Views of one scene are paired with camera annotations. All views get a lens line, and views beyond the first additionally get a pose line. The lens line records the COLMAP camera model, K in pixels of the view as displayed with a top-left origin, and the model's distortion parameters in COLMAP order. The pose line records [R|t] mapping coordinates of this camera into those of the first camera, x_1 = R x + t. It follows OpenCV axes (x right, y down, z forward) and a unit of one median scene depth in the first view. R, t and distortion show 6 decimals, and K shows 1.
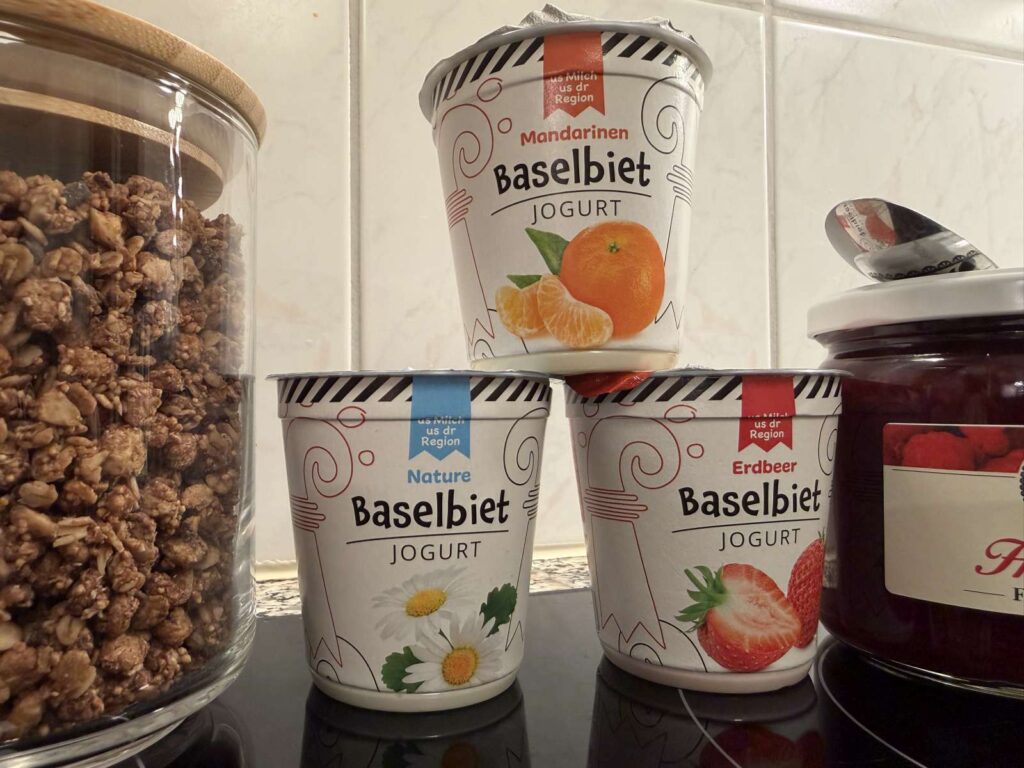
lens RADIAL K [[720.0, 0, 504.6], [0, 720.0, 386.4], [0, 0, 1]] dist [0.016980, -0.006144]
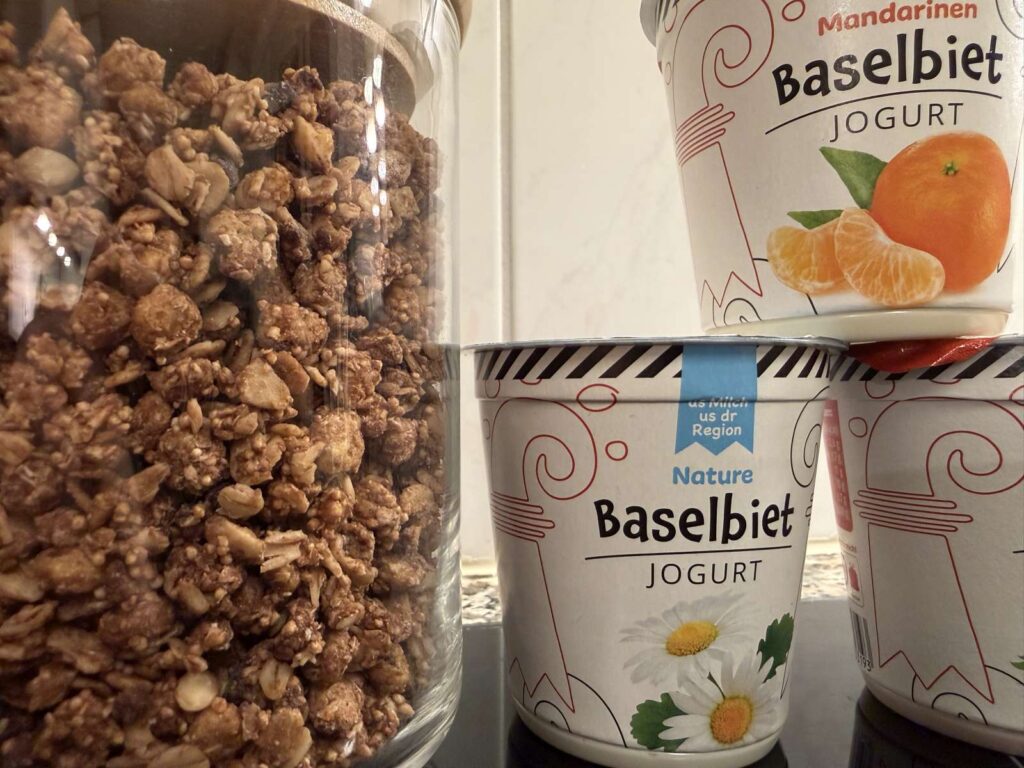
lens RADIAL K [[720.0, 0, 521.9], [0, 720.0, 381.7], [0, 0, 1]] dist [0.016980, -0.006144]
pose [[0.996489, 0.000879, -0.083723, -0.227031], [0.001128, 0.999713, 0.023919, 0.006959], [0.083720, -0.023930, 0.996202, 0.223978]]
